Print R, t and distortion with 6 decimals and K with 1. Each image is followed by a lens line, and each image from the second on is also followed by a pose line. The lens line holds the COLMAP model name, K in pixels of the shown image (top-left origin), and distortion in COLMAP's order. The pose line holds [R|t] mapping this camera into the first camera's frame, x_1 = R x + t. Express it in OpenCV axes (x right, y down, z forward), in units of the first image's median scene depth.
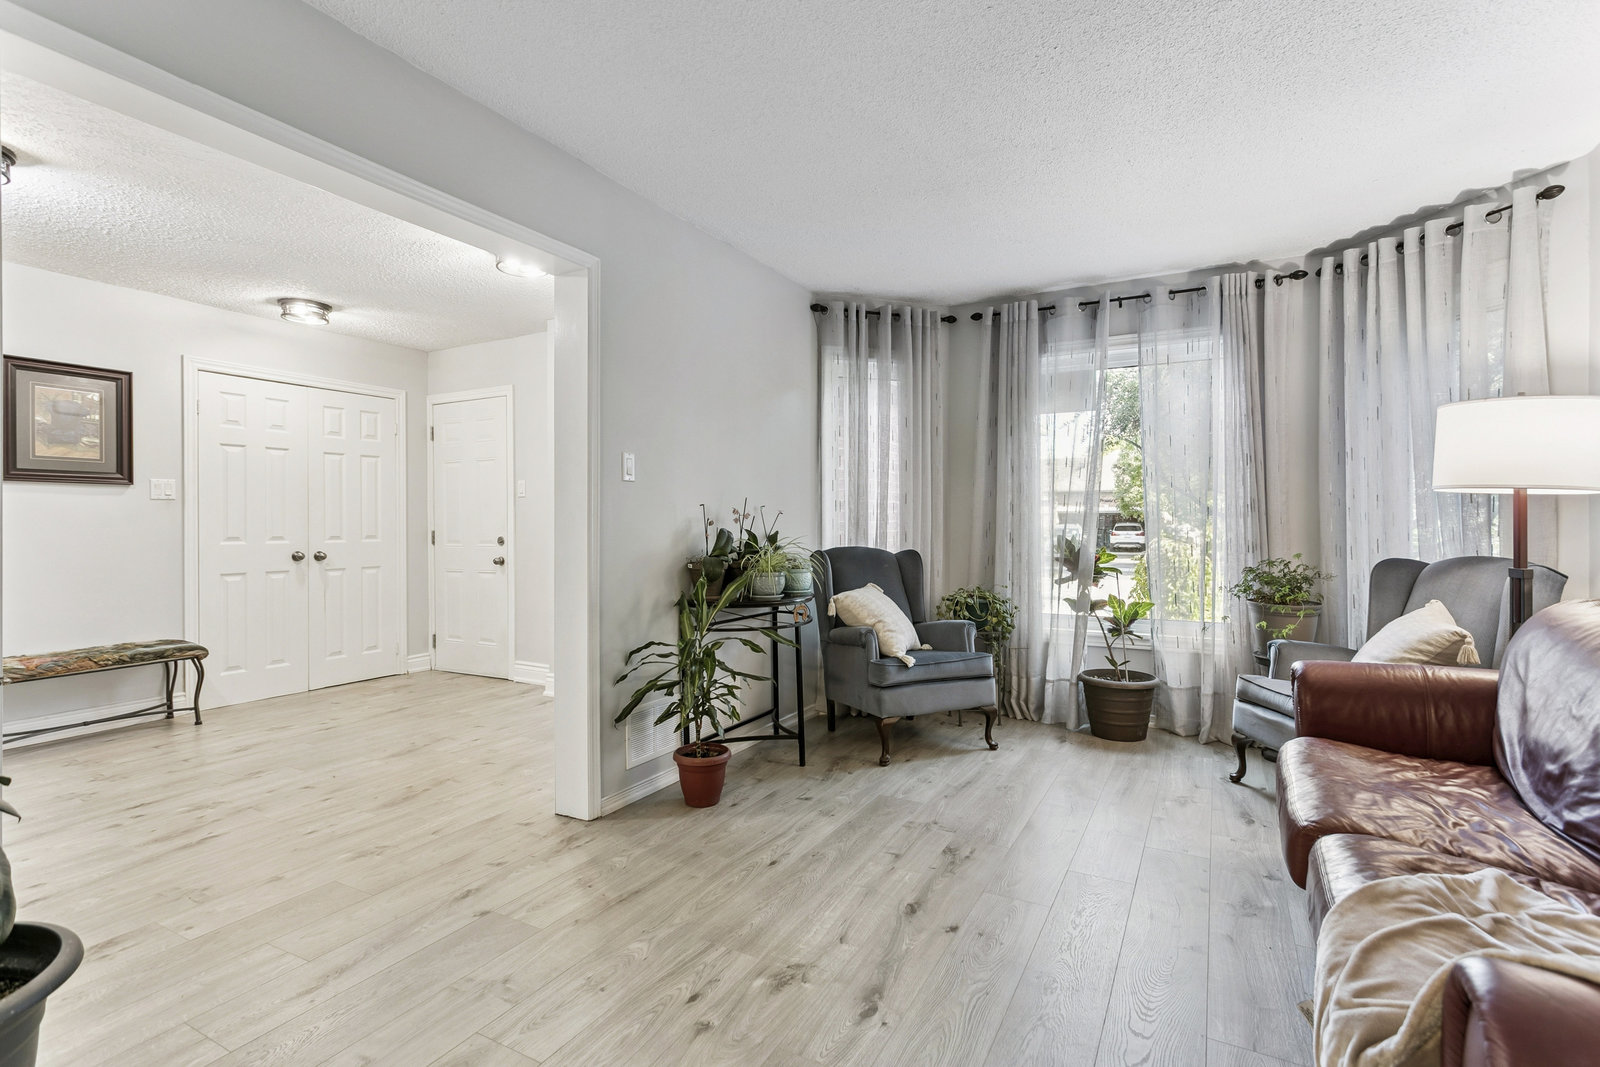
lens RADIAL K [[776.9, 0, 796.4], [0, 776.9, 530.7], [0, 0, 1]] dist [0.002967, 0.001759]
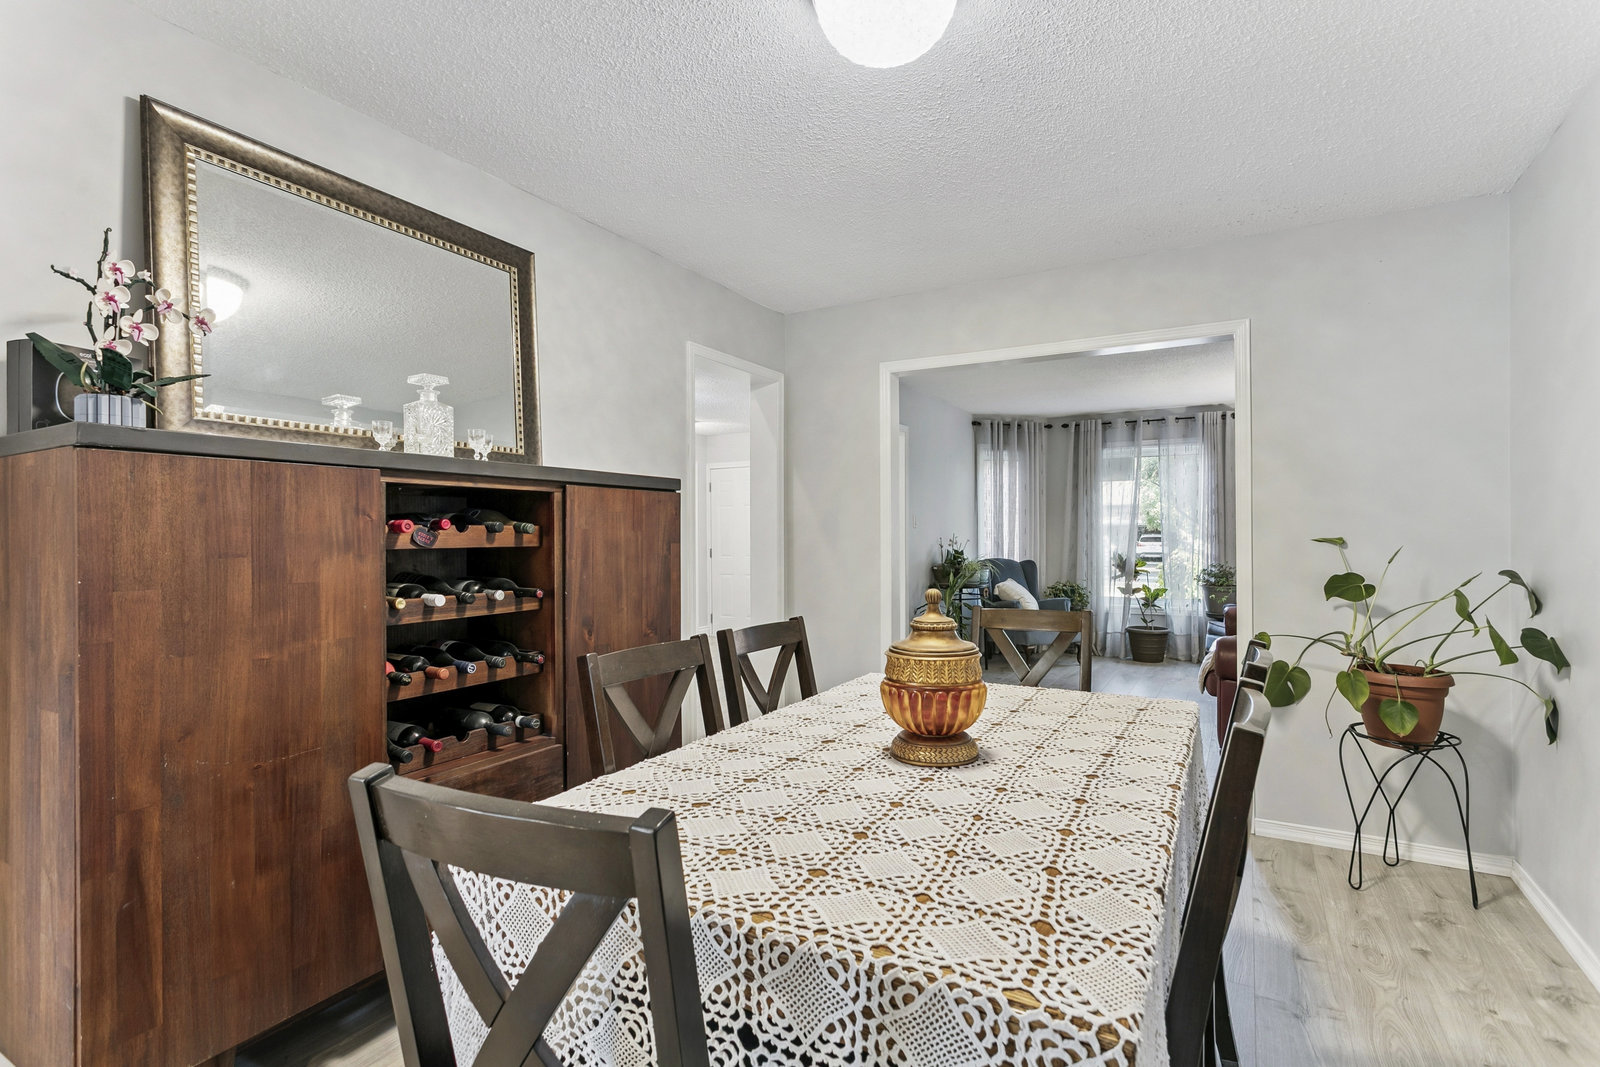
lens RADIAL K [[776.9, 0, 804.8], [0, 776.9, 540.4], [0, 0, 1]] dist [0.002967, 0.001759]
pose [[0.999231, 0.002652, -0.039130, -0.299691], [-0.003229, 0.999887, -0.014695, 0.008211], [0.039087, 0.014810, 0.999126, -0.804509]]
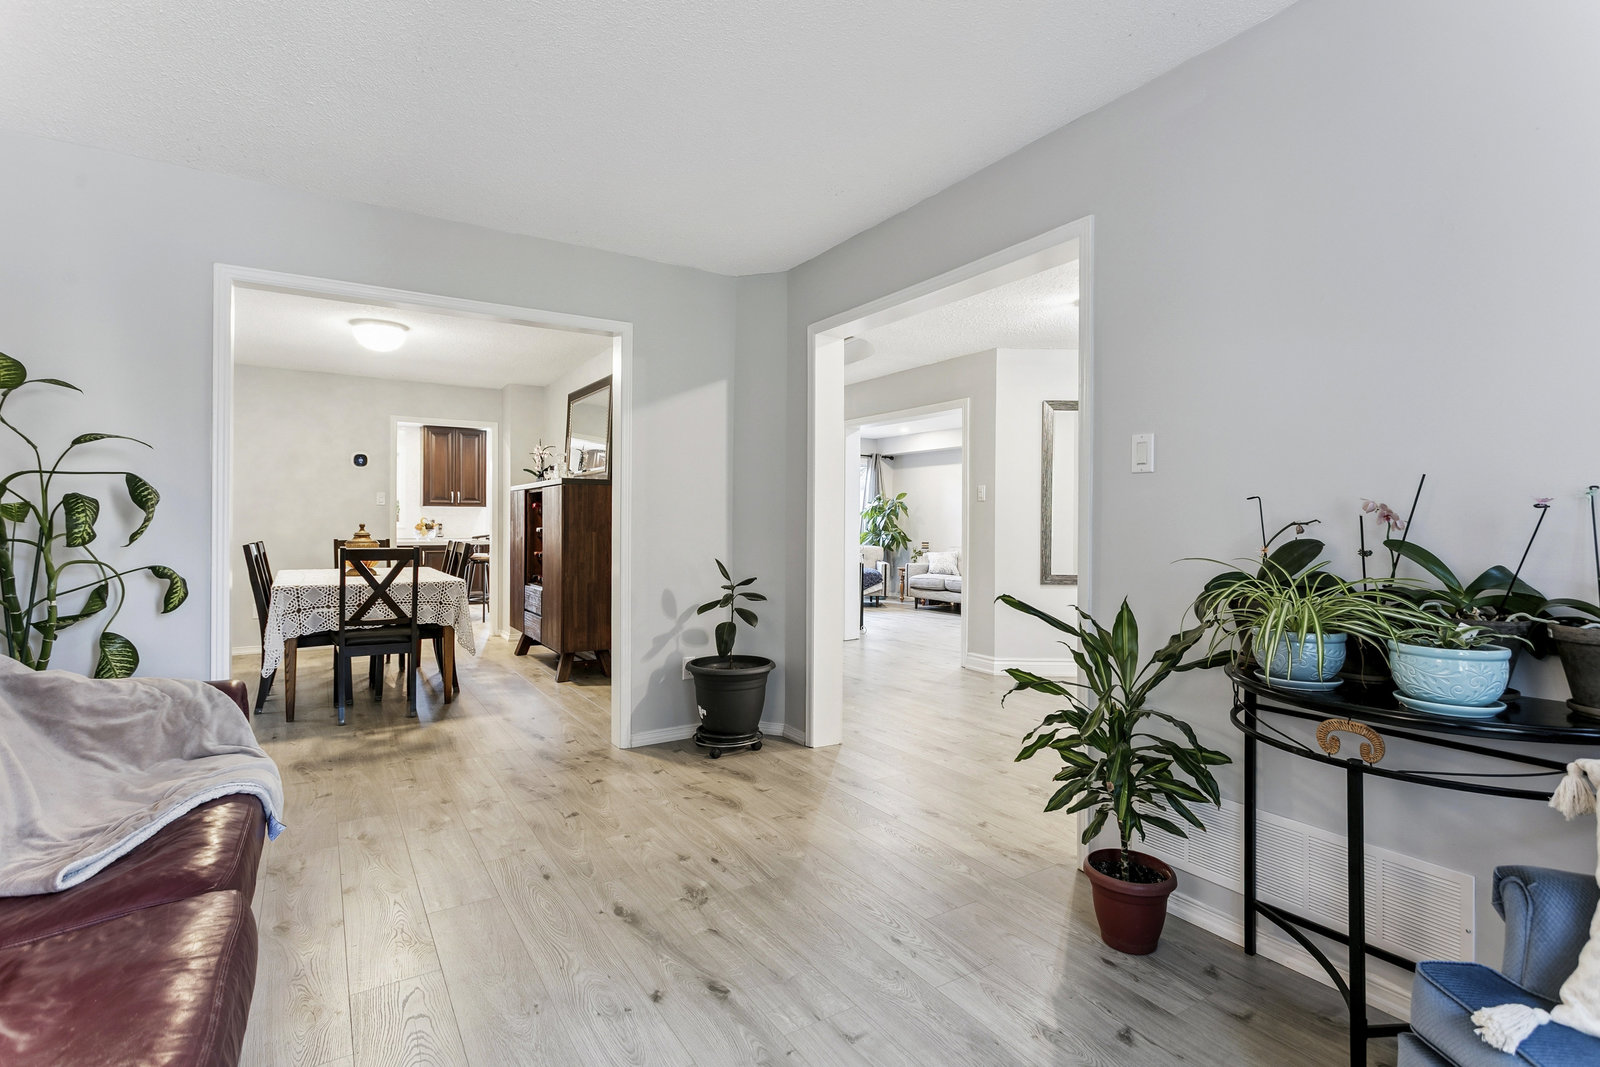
lens RADIAL K [[776.9, 0, 799.7], [0, 776.9, 524.9], [0, 0, 1]] dist [0.002967, 0.001759]
pose [[-0.493475, 0.000781, -0.869760, 0.792334], [-0.011073, 0.999913, 0.007180, -0.018457], [0.869690, 0.013174, -0.493423, 1.412094]]
